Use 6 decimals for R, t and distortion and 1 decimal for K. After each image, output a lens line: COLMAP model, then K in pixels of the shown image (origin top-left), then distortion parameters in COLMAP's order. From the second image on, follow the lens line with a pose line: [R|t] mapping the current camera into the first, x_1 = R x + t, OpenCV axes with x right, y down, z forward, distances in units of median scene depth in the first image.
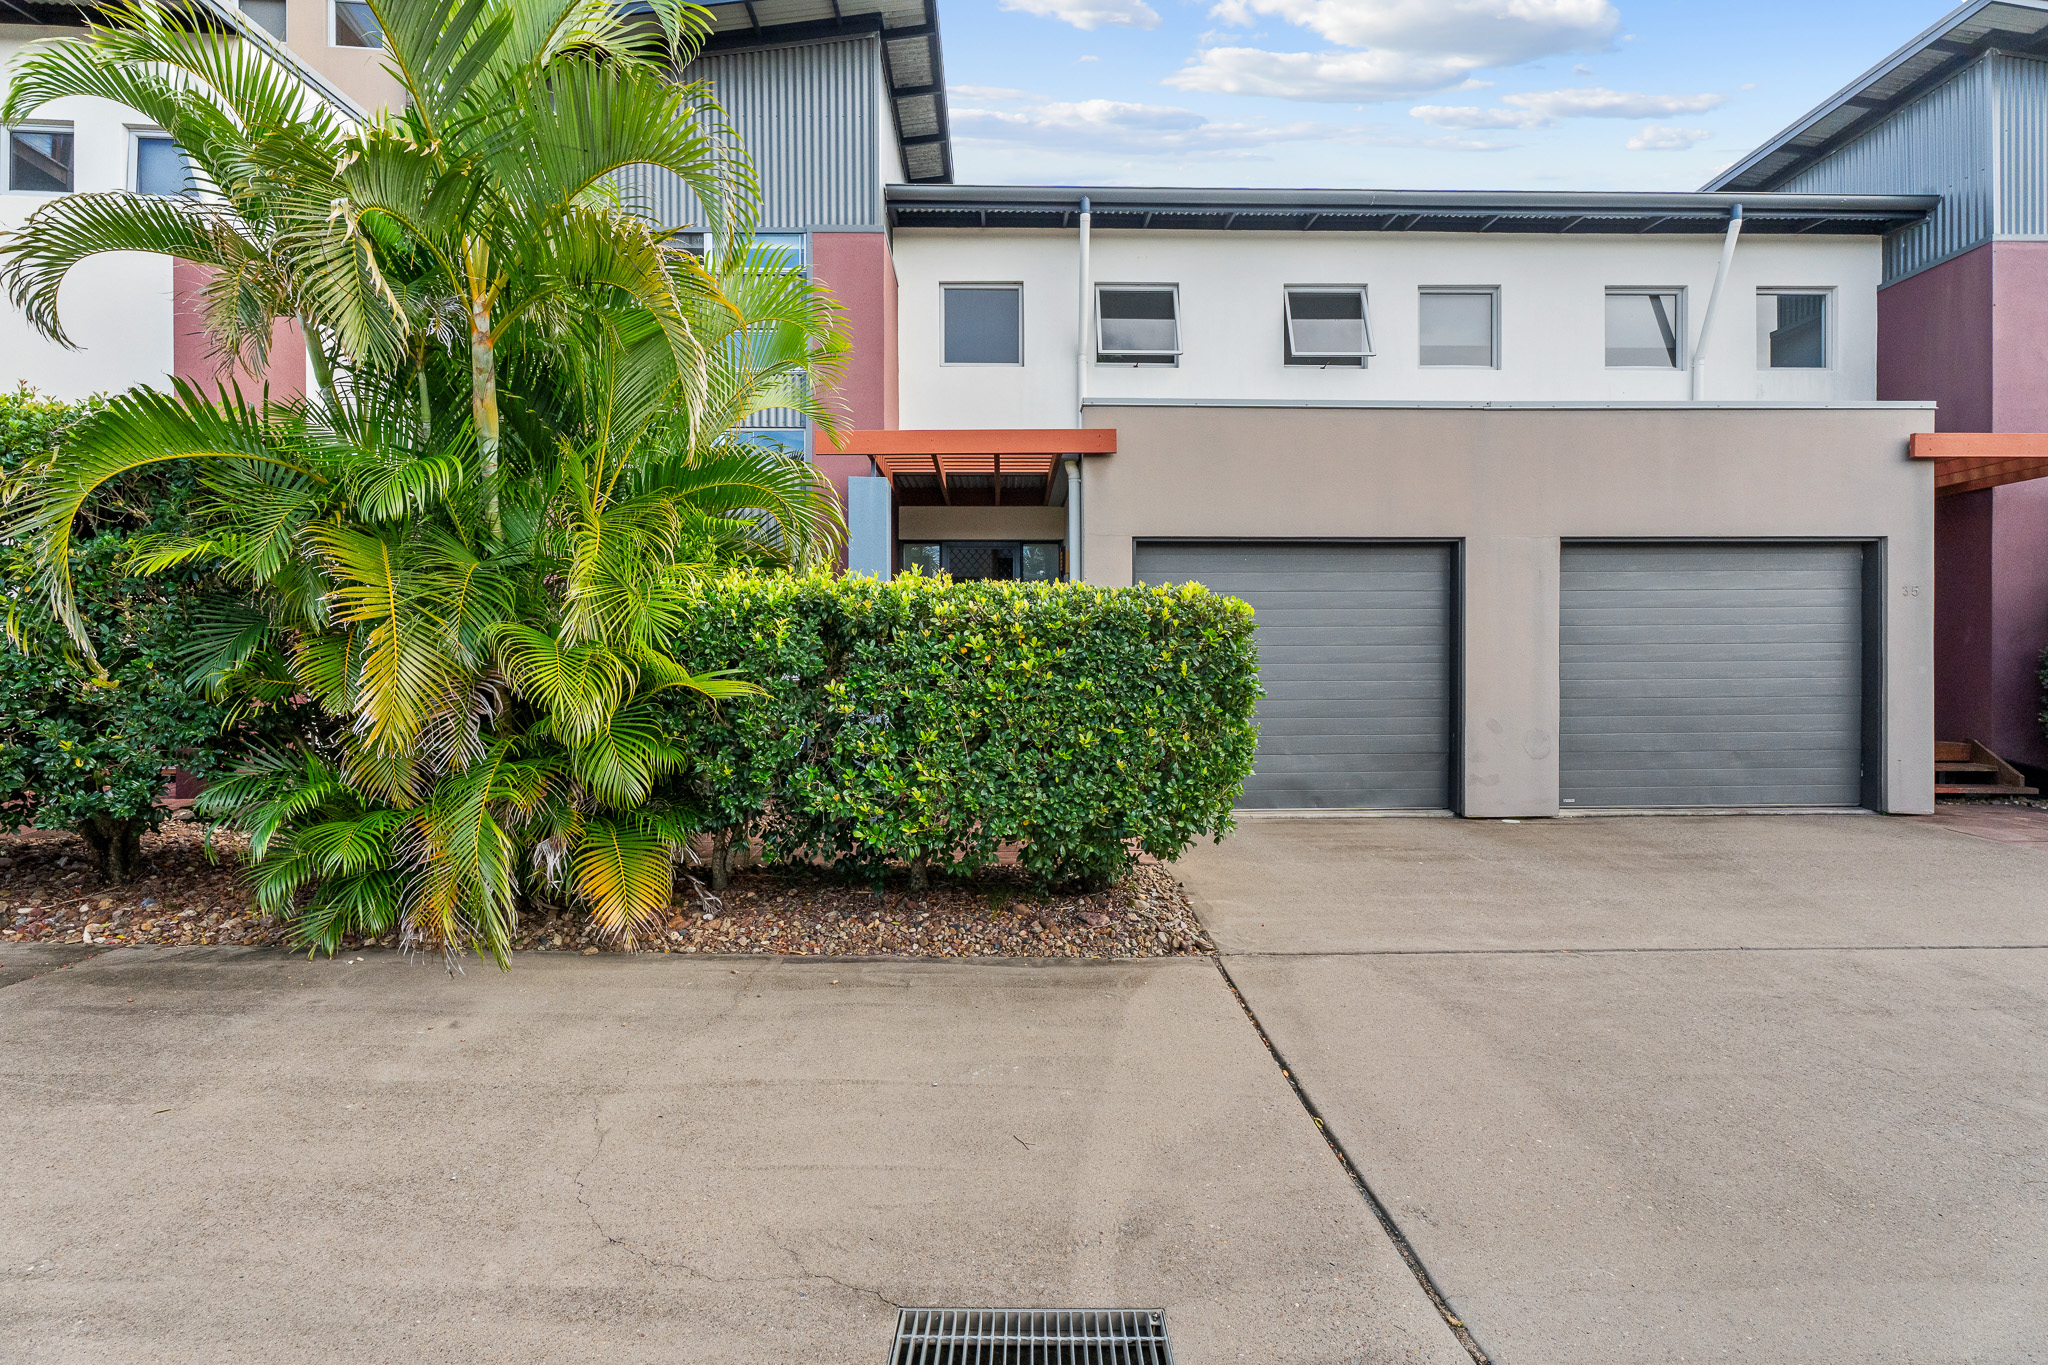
lens RADIAL K [[915.5, 0, 1021.5], [0, 915.5, 678.4], [0, 0, 1]] dist [0.001981, 0.000384]
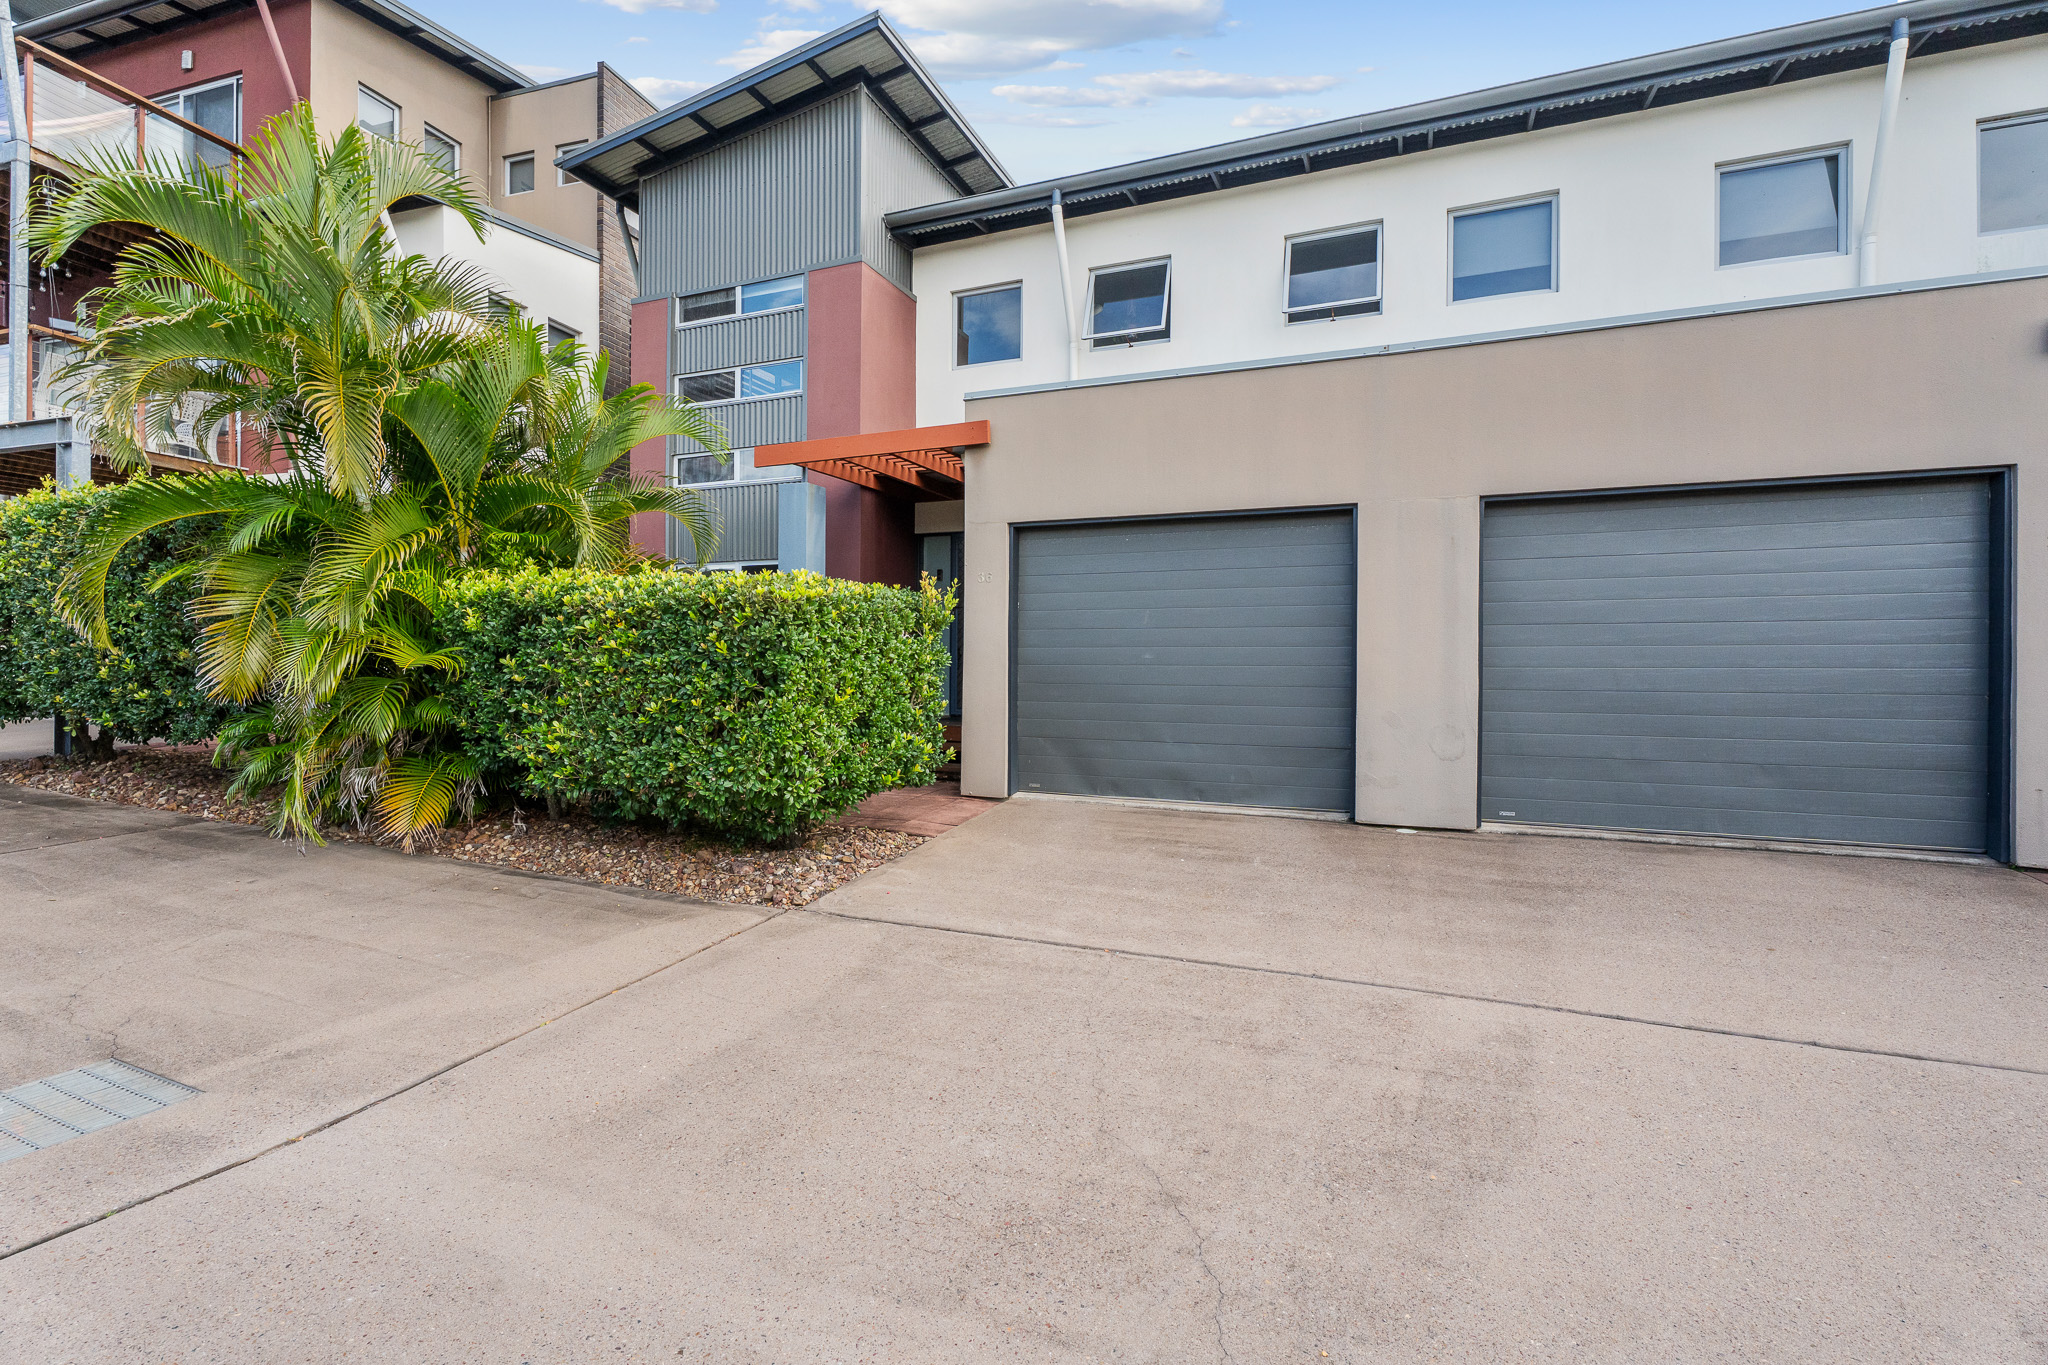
lens RADIAL K [[915.5, 0, 970.7], [0, 915.5, 650.5], [0, 0, 1]] dist [0.001981, 0.000384]
pose [[0.912207, 0.003841, -0.409711, 0.500893], [-0.010438, 0.999849, -0.013867, 0.003084], [0.409596, 0.016926, 0.912110, 0.049000]]
